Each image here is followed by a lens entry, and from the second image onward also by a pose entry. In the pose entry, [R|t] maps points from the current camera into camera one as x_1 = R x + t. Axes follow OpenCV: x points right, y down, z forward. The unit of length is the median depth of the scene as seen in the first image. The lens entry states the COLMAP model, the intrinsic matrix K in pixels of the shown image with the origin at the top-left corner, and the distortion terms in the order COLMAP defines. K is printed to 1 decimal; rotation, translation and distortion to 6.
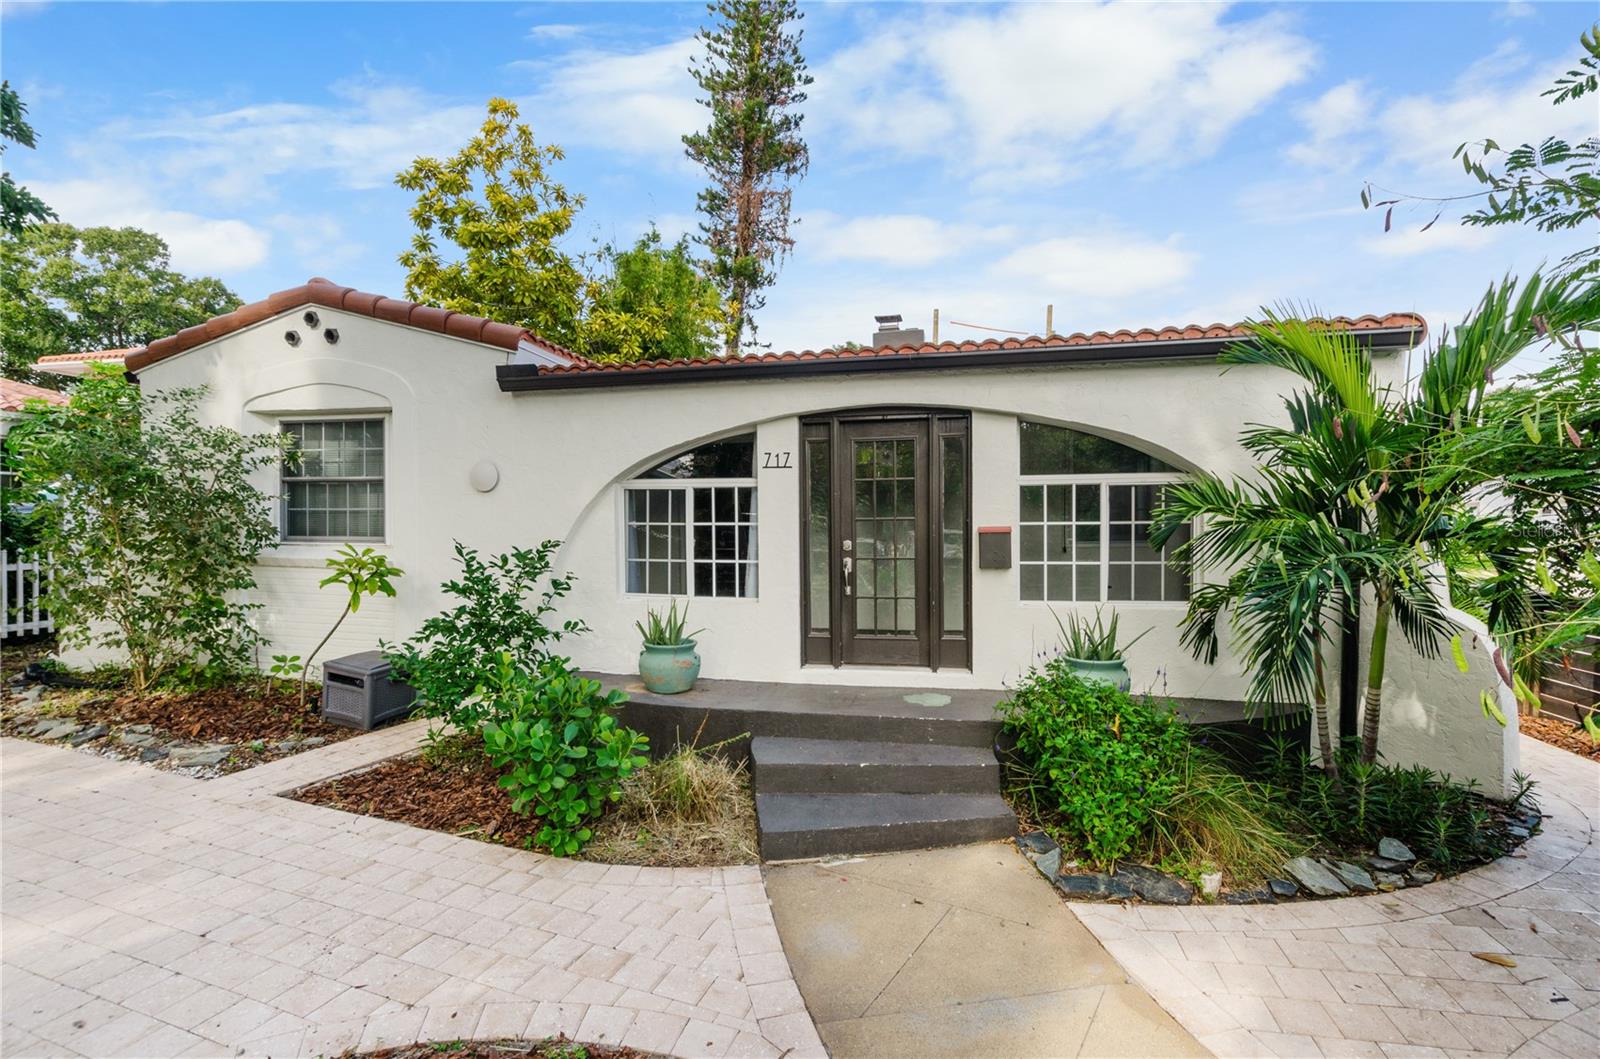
lens RADIAL K [[732.7, 0, 803.8], [0, 732.7, 514.8], [0, 0, 1]] dist [0.006767, -0.003137]
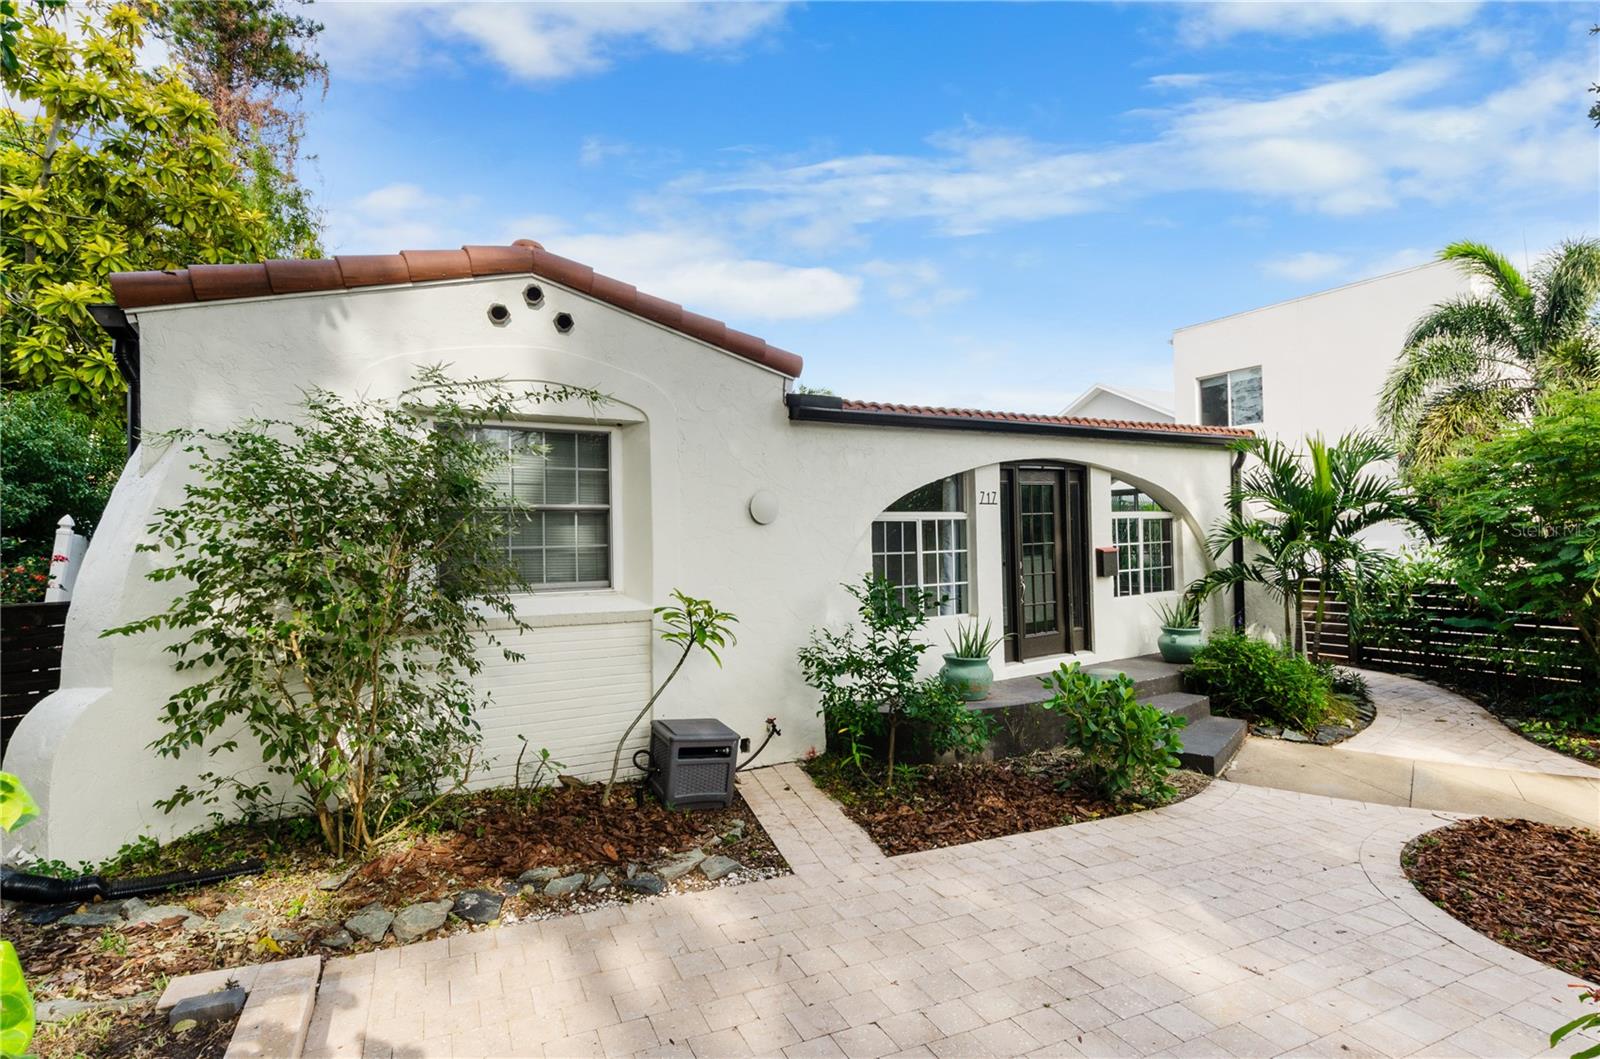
lens RADIAL K [[757.4, 0, 867.5], [0, 757.4, 506.7], [0, 0, 1]] dist [0.002205, -0.002520]
pose [[0.716193, 0.010627, 0.697822, -1.016379], [0.012015, 0.999548, -0.027553, -0.026532], [-0.697799, 0.028117, 0.715741, 0.227876]]
